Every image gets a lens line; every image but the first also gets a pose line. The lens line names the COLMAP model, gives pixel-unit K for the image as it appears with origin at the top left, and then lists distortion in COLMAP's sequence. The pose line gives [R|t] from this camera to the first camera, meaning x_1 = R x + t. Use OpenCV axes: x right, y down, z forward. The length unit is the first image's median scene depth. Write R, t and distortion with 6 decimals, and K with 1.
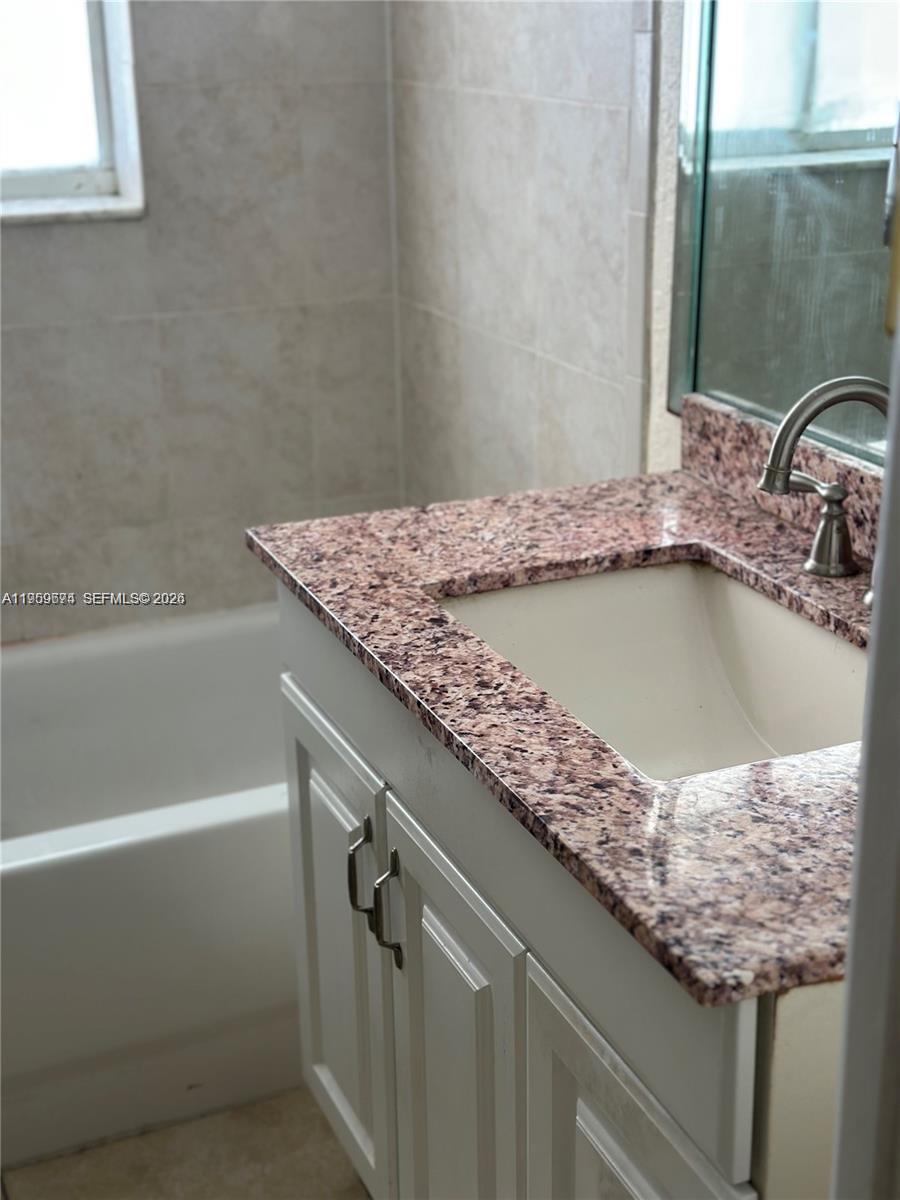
lens RADIAL K [[1669.2, 0, 449.9], [0, 1669.2, 600.5], [0, 0, 1]] dist [0.134906, 0.000000]
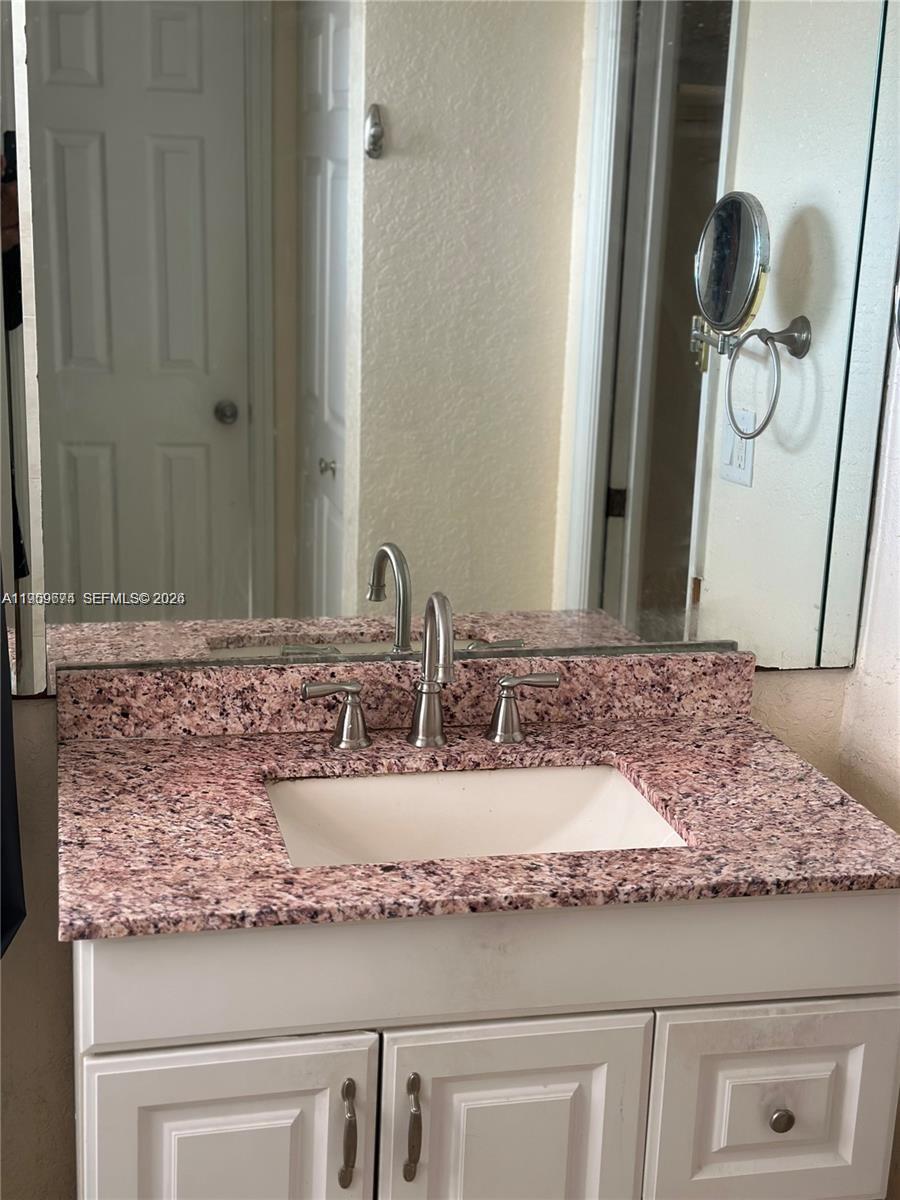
lens RADIAL K [[1669.2, 0, 449.4], [0, 1669.2, 600.8], [0, 0, 1]] dist [0.134906, 0.000000]
pose [[0.184812, -0.228483, 0.955845, -0.960751], [0.308436, 0.936944, 0.164329, -0.305859], [-0.933119, 0.264447, 0.243631, 0.555660]]
